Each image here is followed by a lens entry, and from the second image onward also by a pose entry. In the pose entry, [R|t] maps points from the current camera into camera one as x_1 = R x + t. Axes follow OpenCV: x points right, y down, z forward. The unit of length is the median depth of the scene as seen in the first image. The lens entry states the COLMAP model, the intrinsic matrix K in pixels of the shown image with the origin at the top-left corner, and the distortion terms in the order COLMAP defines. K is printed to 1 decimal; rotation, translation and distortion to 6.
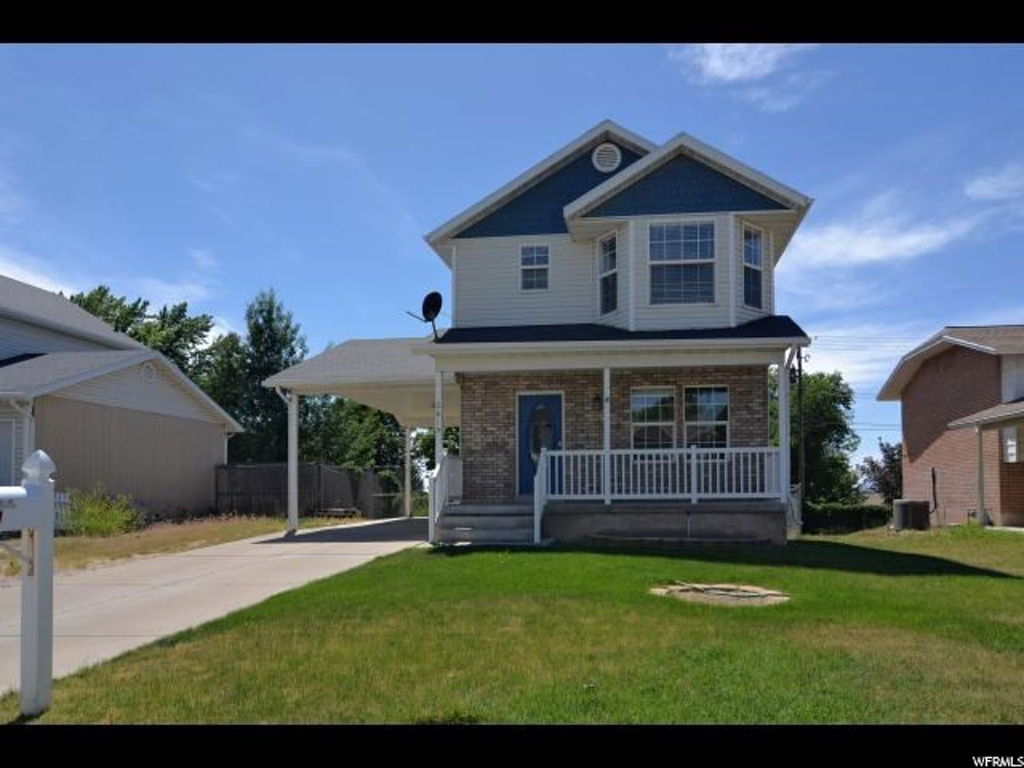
lens RADIAL K [[704.9, 0, 582.2], [0, 704.9, 473.3], [0, 0, 1]] dist [-0.001486, -0.000592]
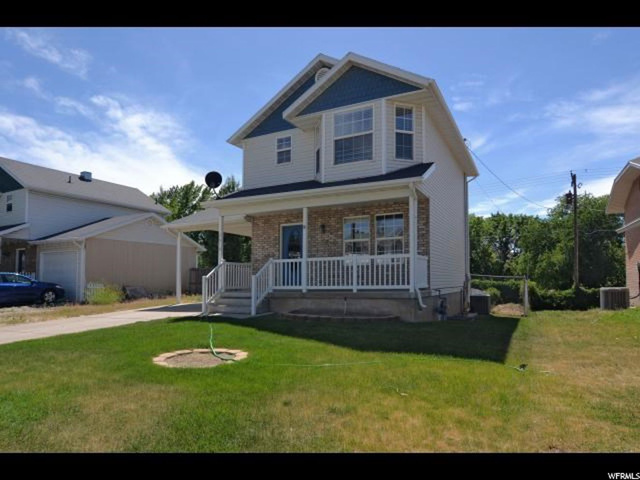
lens RADIAL K [[408.0, 0, 321.7], [0, 408.0, 265.6], [0, 0, 1]] dist [-0.004173, -0.001860]
pose [[0.926234, -0.015407, -0.376635, 0.403900], [0.013108, 0.999877, -0.008667, -0.007870], [0.376722, 0.003091, 0.926321, 0.145728]]
